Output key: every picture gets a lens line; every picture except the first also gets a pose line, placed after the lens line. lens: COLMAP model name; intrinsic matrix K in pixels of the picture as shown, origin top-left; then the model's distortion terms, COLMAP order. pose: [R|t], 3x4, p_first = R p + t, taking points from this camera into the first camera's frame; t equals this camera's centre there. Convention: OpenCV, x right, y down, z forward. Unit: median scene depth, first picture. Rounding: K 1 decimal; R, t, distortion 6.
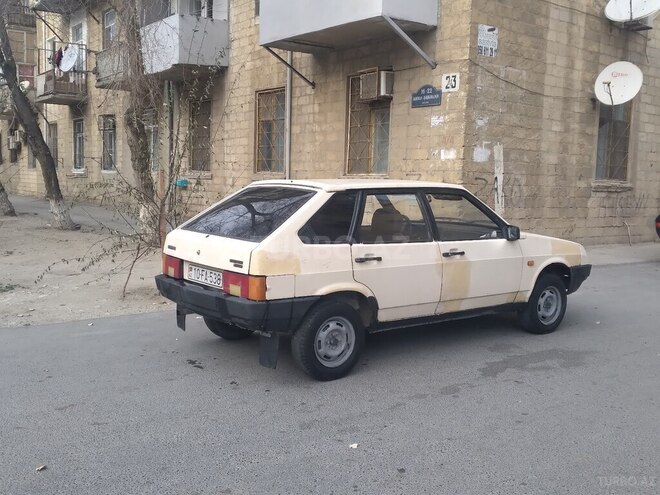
lens RADIAL K [[675.2, 0, 328.6], [0, 675.2, 236.5], [0, 0, 1]] dist [0.168425, -0.496622]
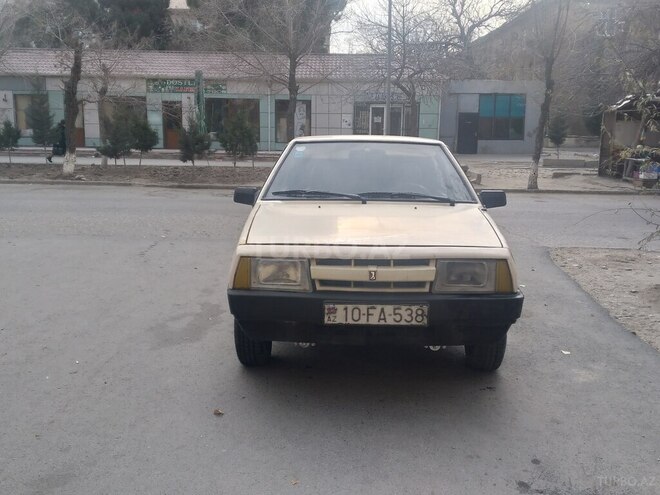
lens RADIAL K [[675.2, 0, 328.6], [0, 675.2, 236.5], [0, 0, 1]] dist [0.168425, -0.496622]
pose [[-0.616912, 0.089289, -0.781951, 0.951623], [-0.092097, 0.978528, 0.184394, -0.132325], [0.781625, 0.185770, -0.595442, 1.754048]]
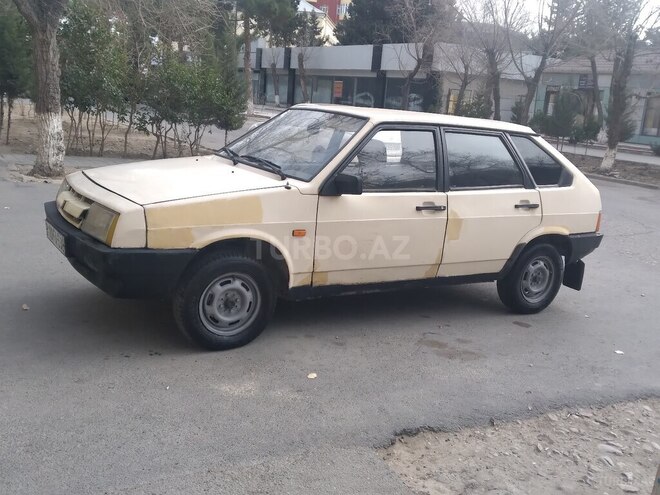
lens RADIAL K [[673.6, 0, 332.1], [0, 673.6, 244.1], [0, 0, 1]] dist [0.117411, -0.308047]
pose [[-0.990853, -0.118989, 0.063655, 0.068806], [-0.095742, 0.952293, 0.289777, -0.184846], [-0.095098, 0.281032, -0.954975, 2.111001]]
